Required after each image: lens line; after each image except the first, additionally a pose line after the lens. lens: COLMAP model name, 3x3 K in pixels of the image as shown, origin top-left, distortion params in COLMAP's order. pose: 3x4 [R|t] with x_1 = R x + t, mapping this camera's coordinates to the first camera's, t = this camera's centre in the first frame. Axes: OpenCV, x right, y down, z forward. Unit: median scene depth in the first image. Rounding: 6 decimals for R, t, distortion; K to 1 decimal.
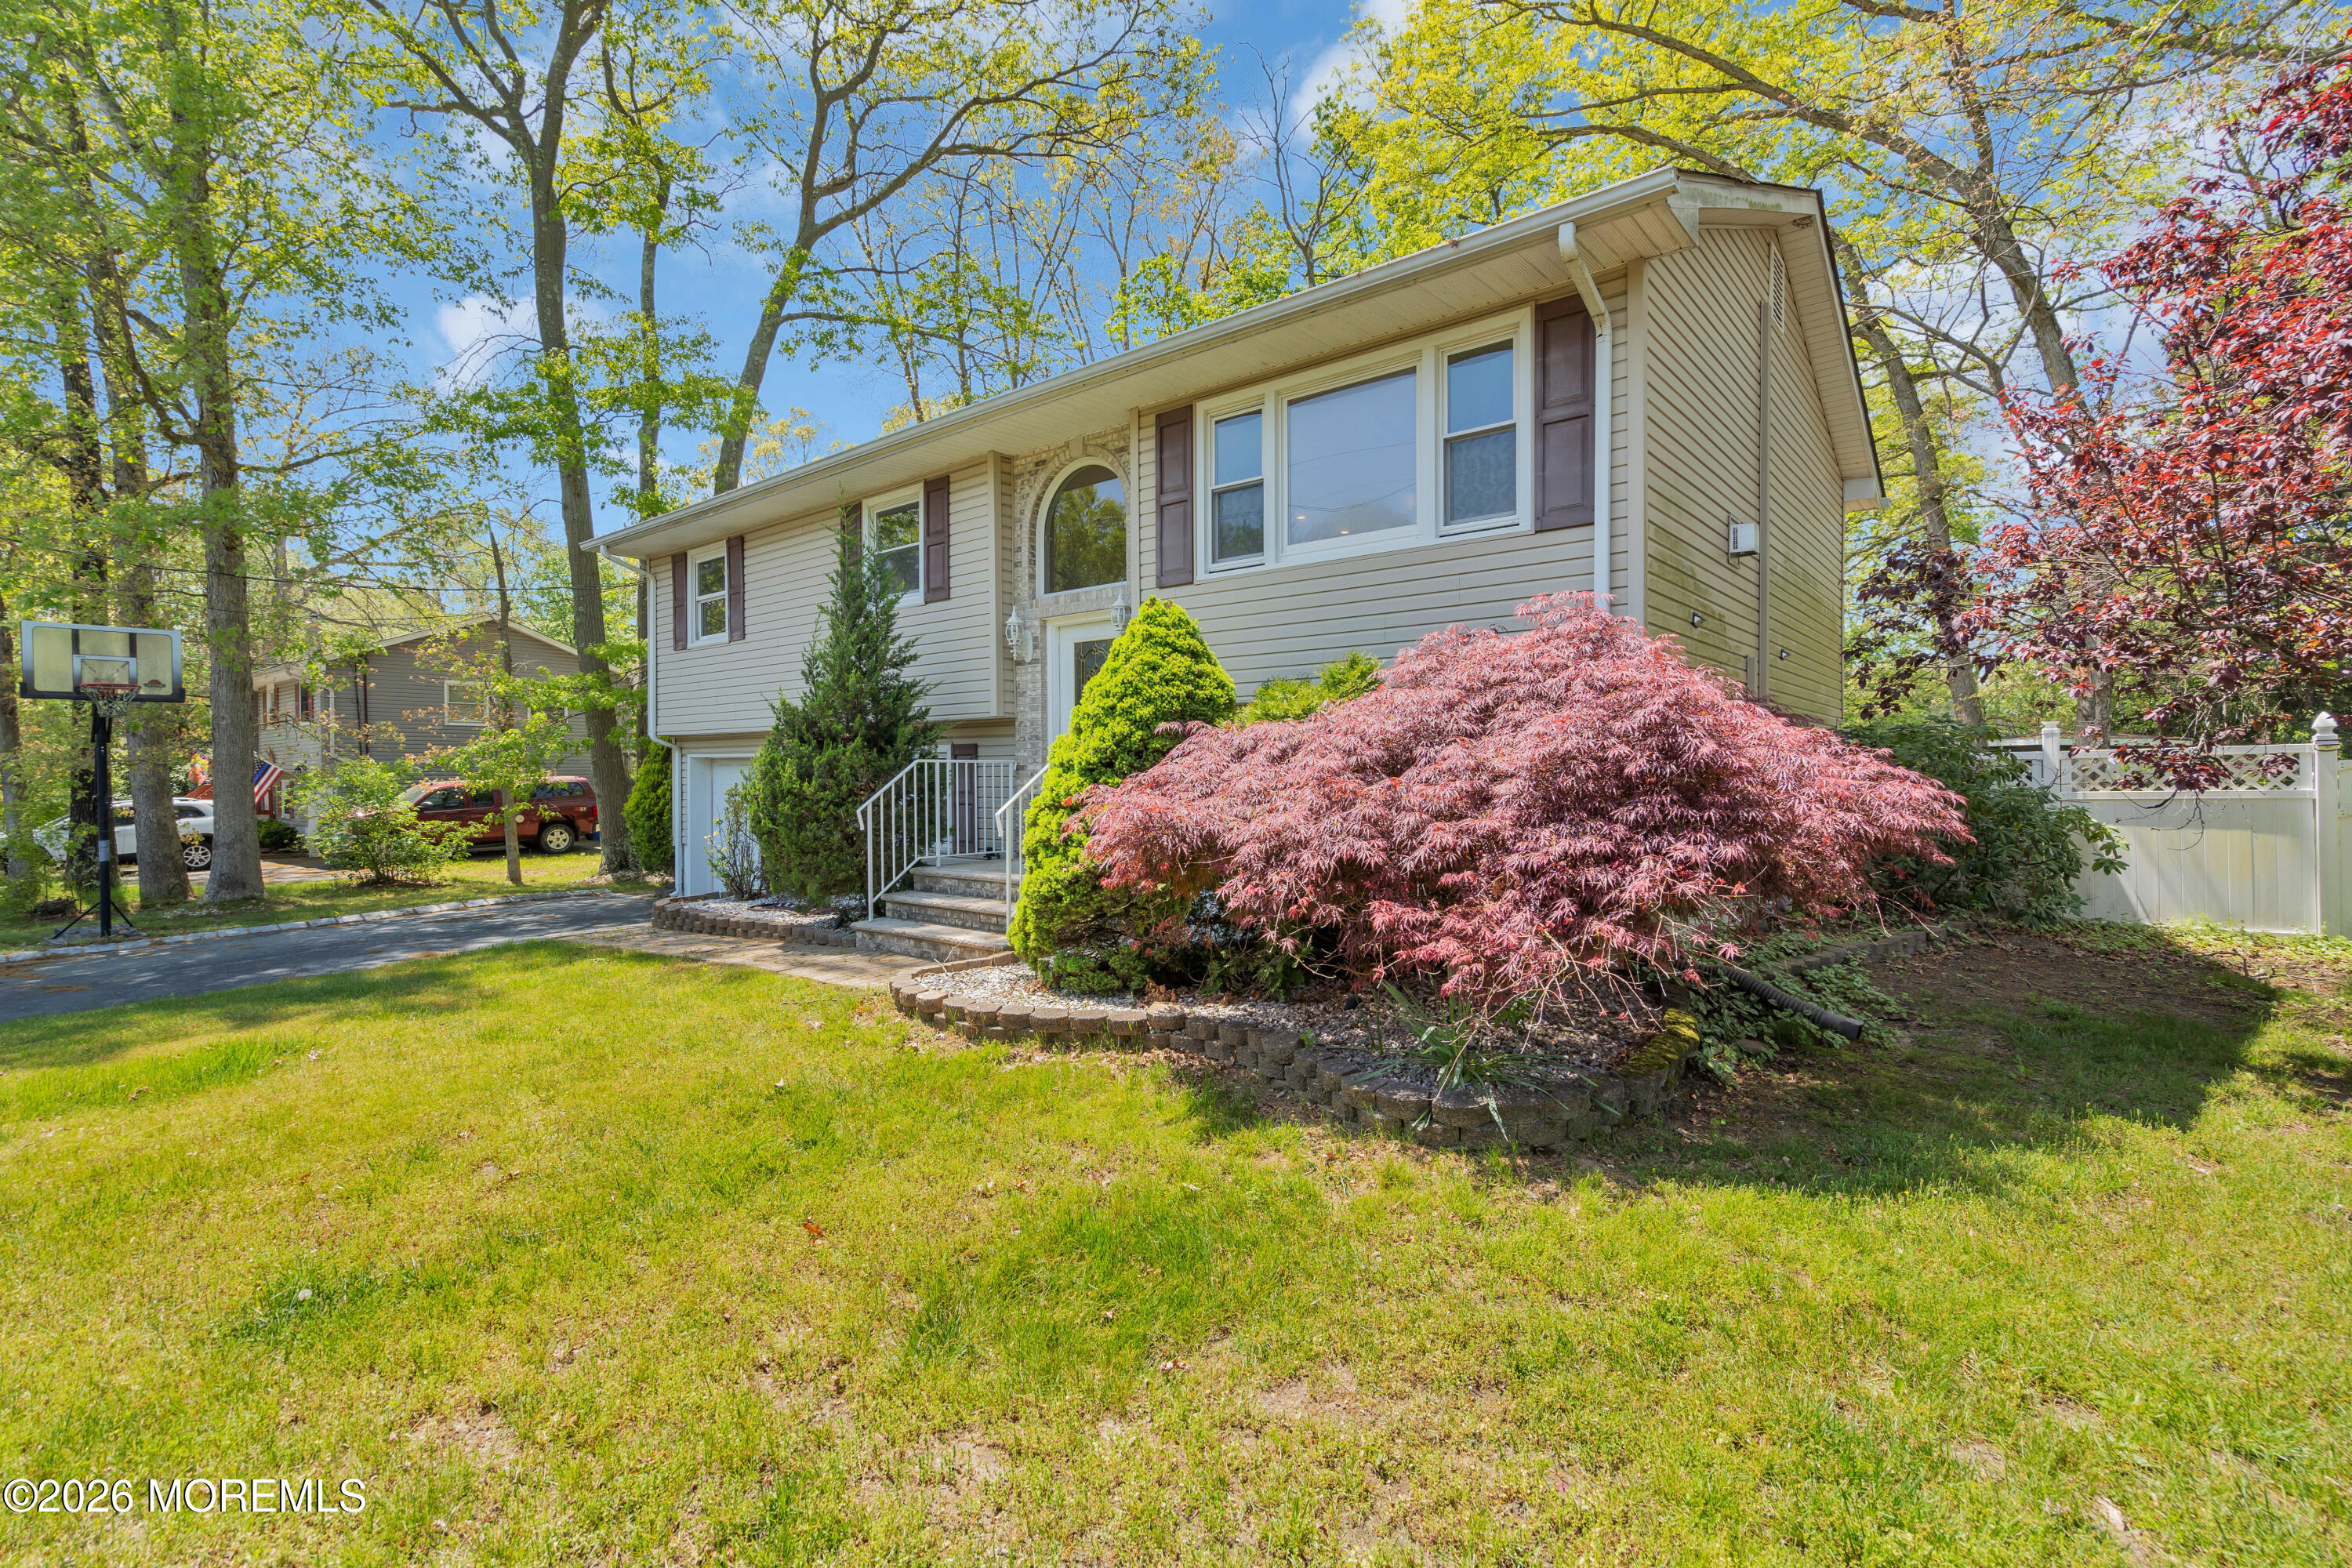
lens RADIAL K [[1067.5, 0, 1175.8], [0, 1067.5, 786.7], [0, 0, 1]] dist [-0.003233, -0.000863]
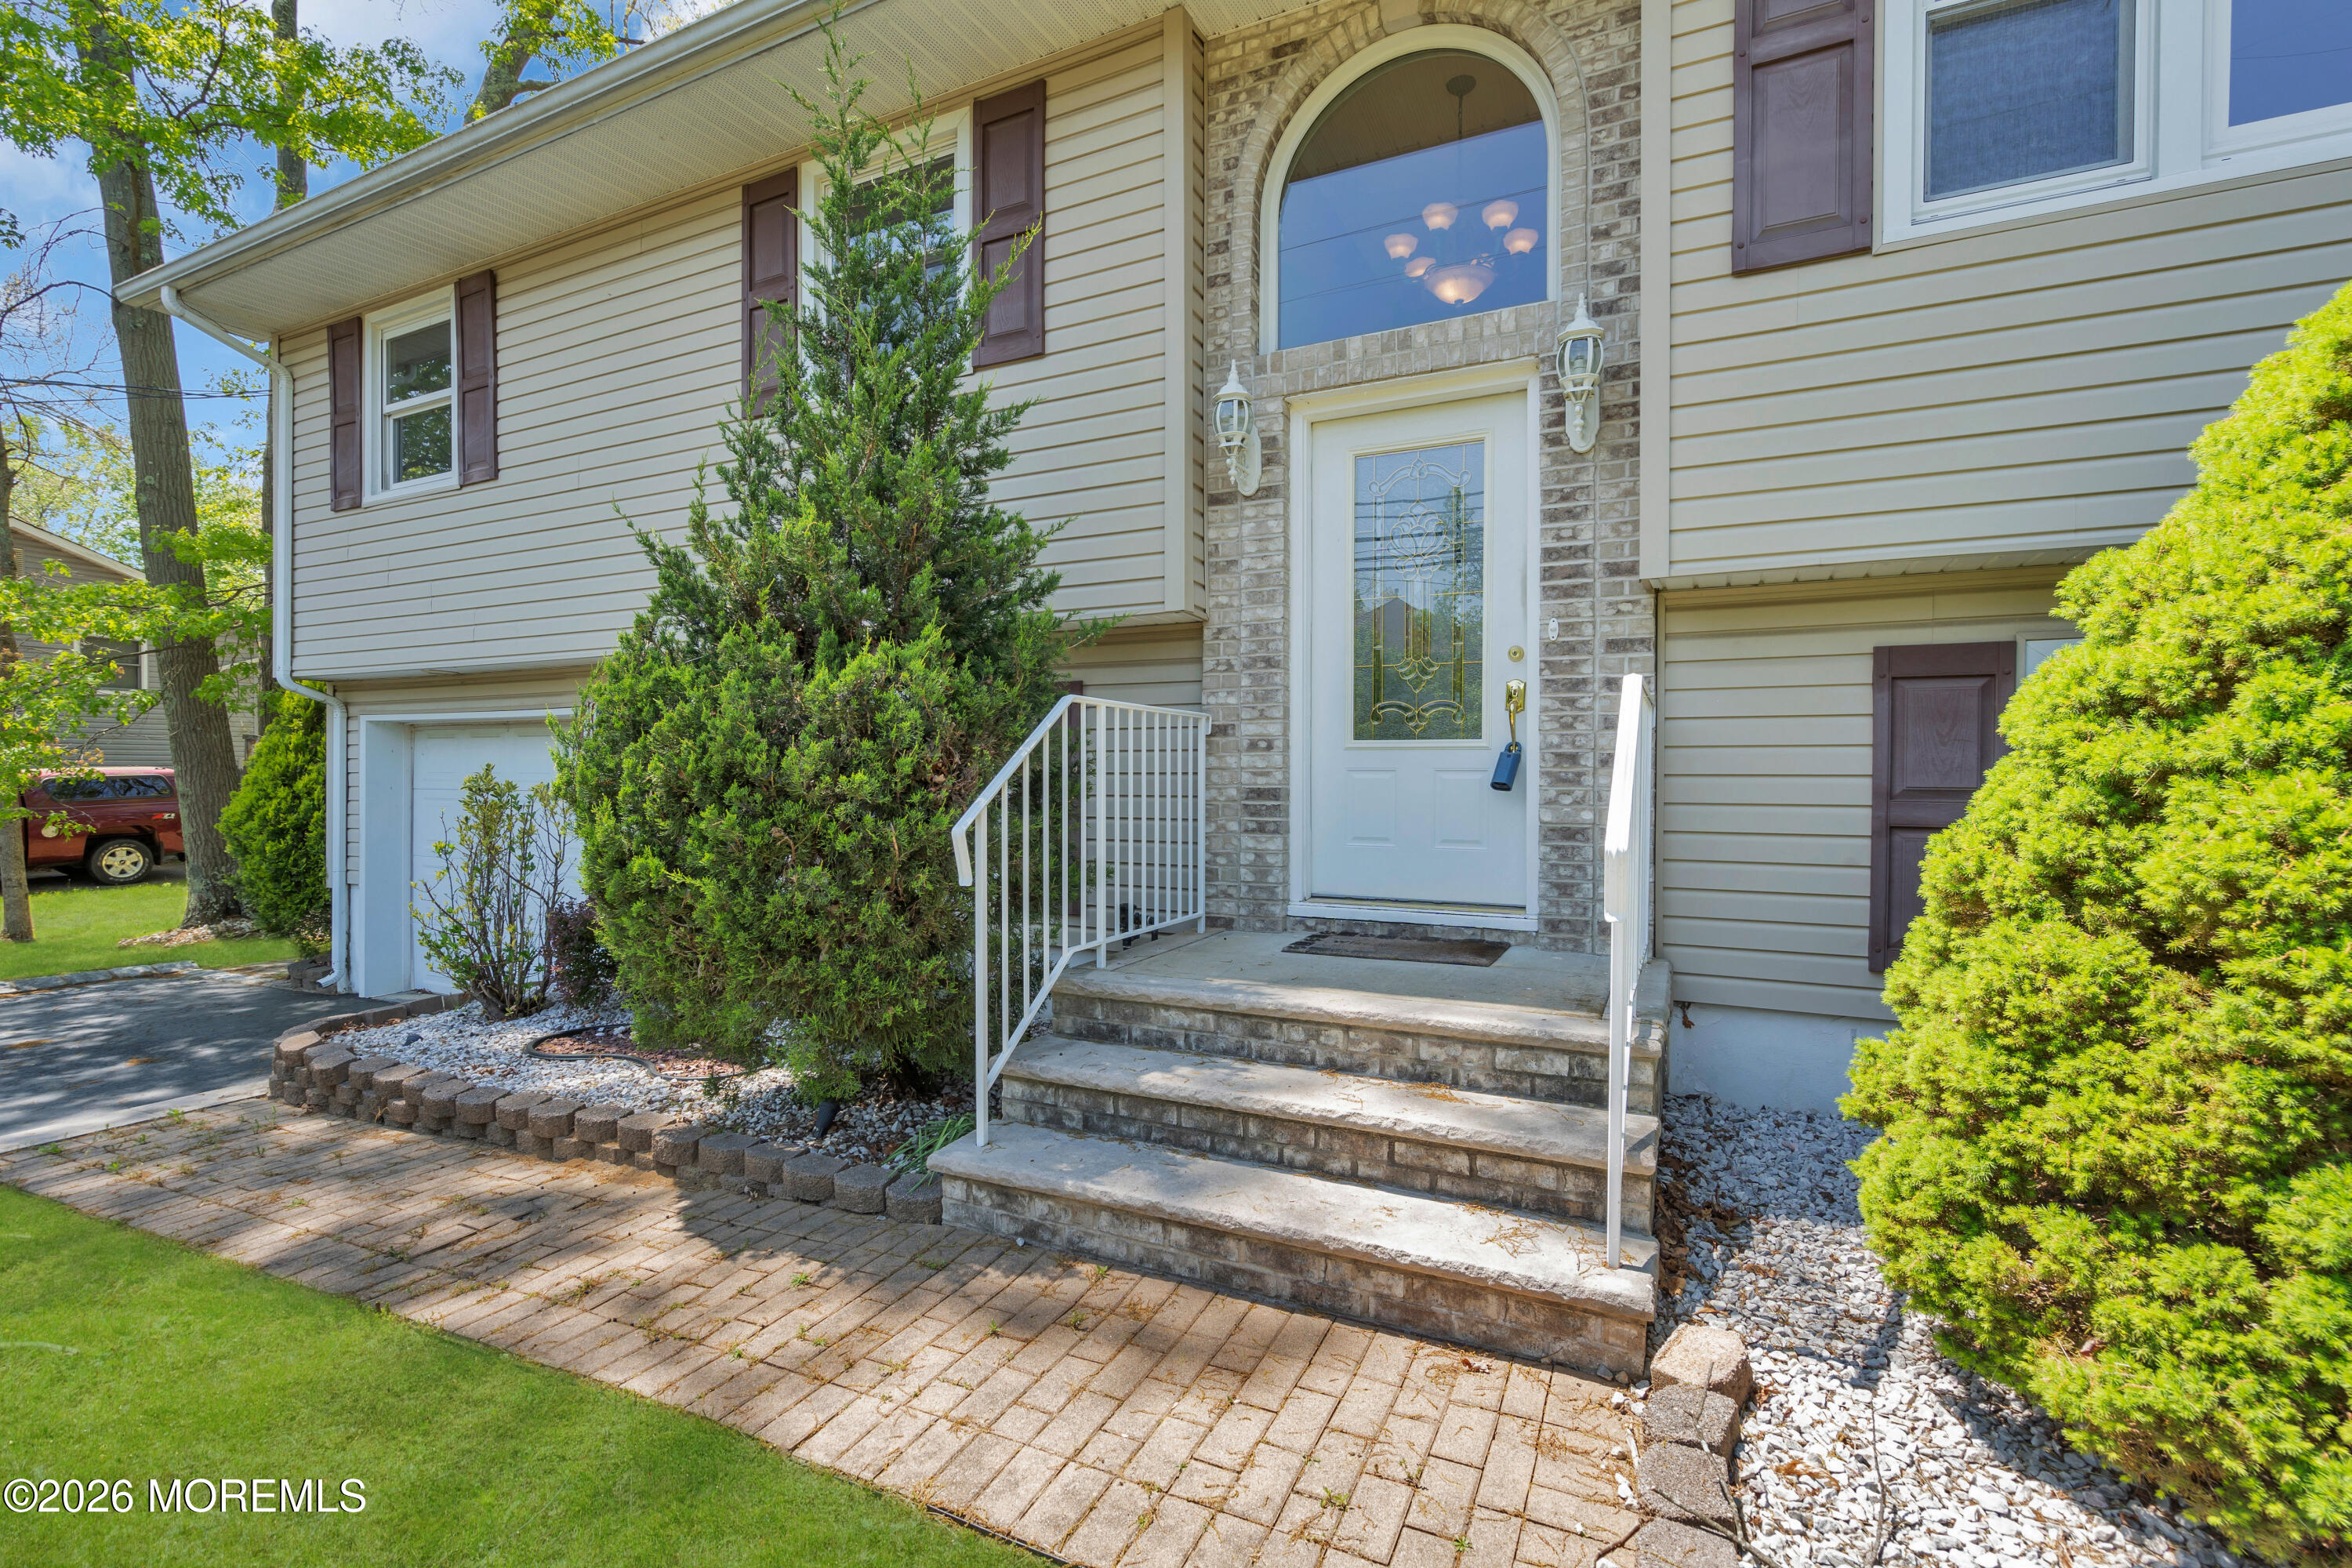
lens RADIAL K [[1067.5, 0, 1171.5], [0, 1067.5, 790.4], [0, 0, 1]] dist [-0.003233, -0.000863]
pose [[0.973277, 0.006225, 0.229549, -0.230553], [-0.005908, 0.999980, -0.002067, 0.007430], [-0.229558, 0.000655, 0.973295, 0.484288]]
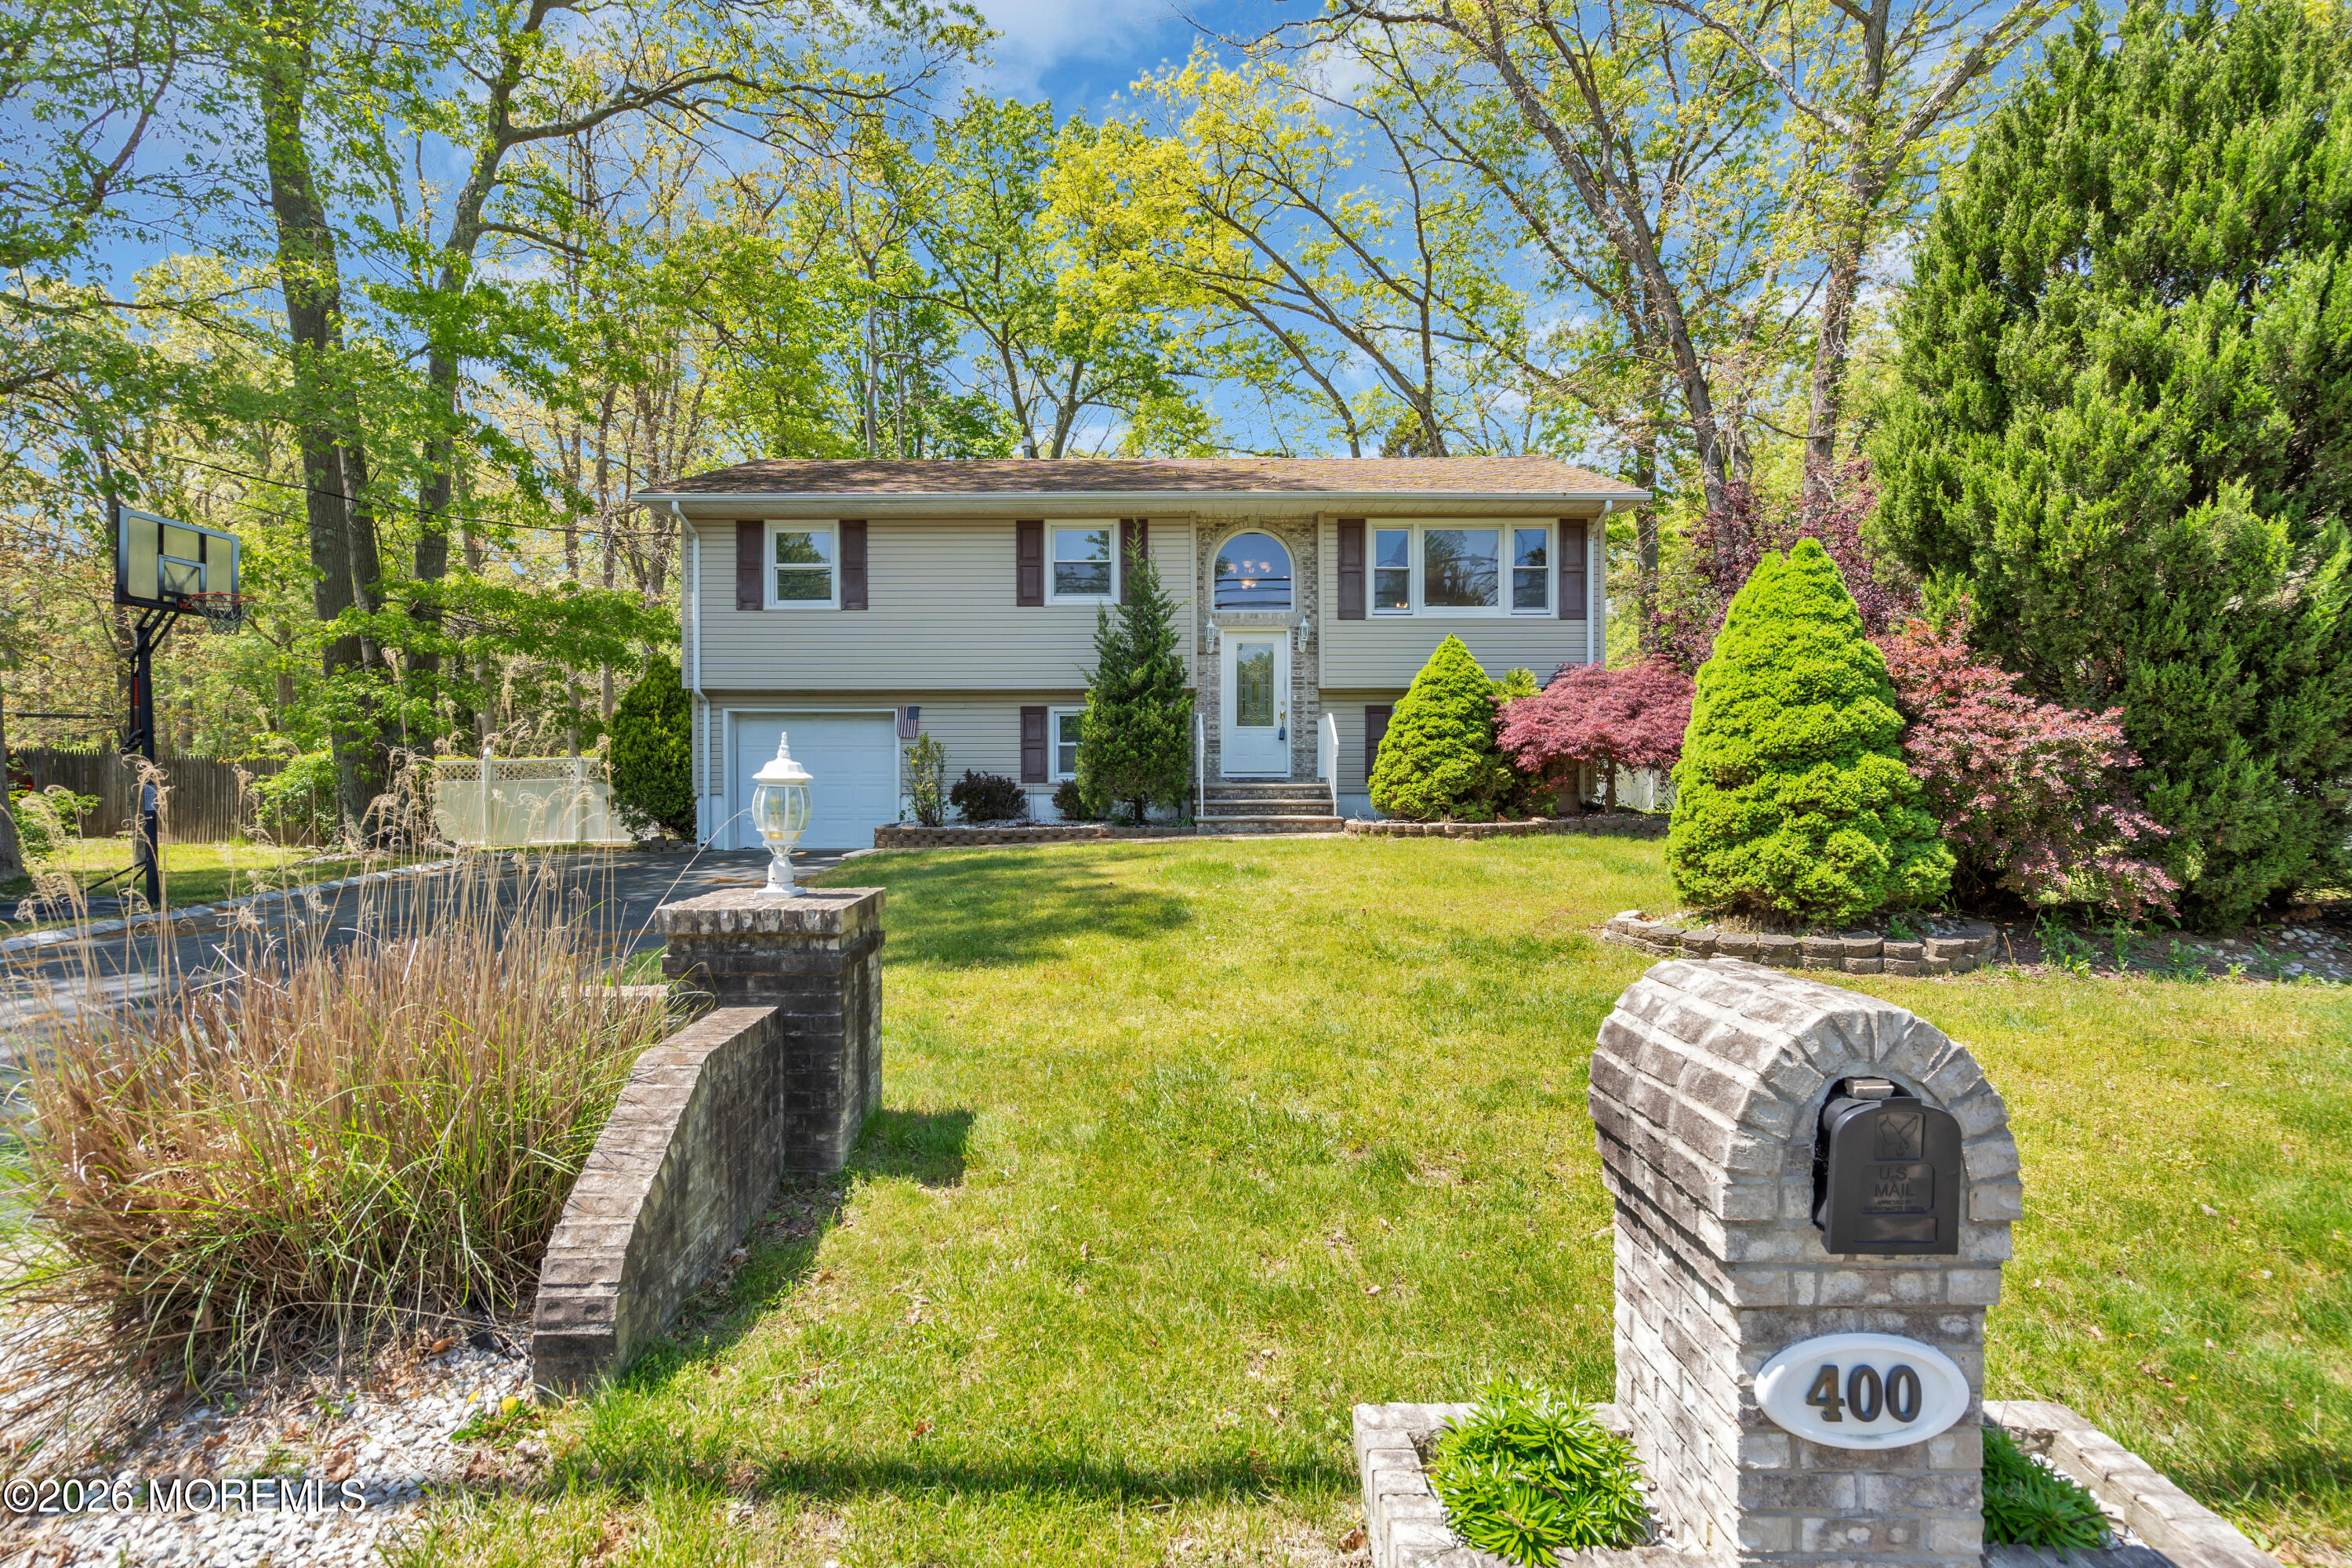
lens RADIAL K [[1141.4, 0, 1170.4], [0, 1141.4, 775.6], [0, 0, 1]] dist [-0.003386, -0.000206]
pose [[0.770479, 0.001435, 0.637463, -1.035394], [0.005866, 0.999939, -0.009340, 0.061848], [-0.637438, 0.010936, 0.770424, -0.185298]]
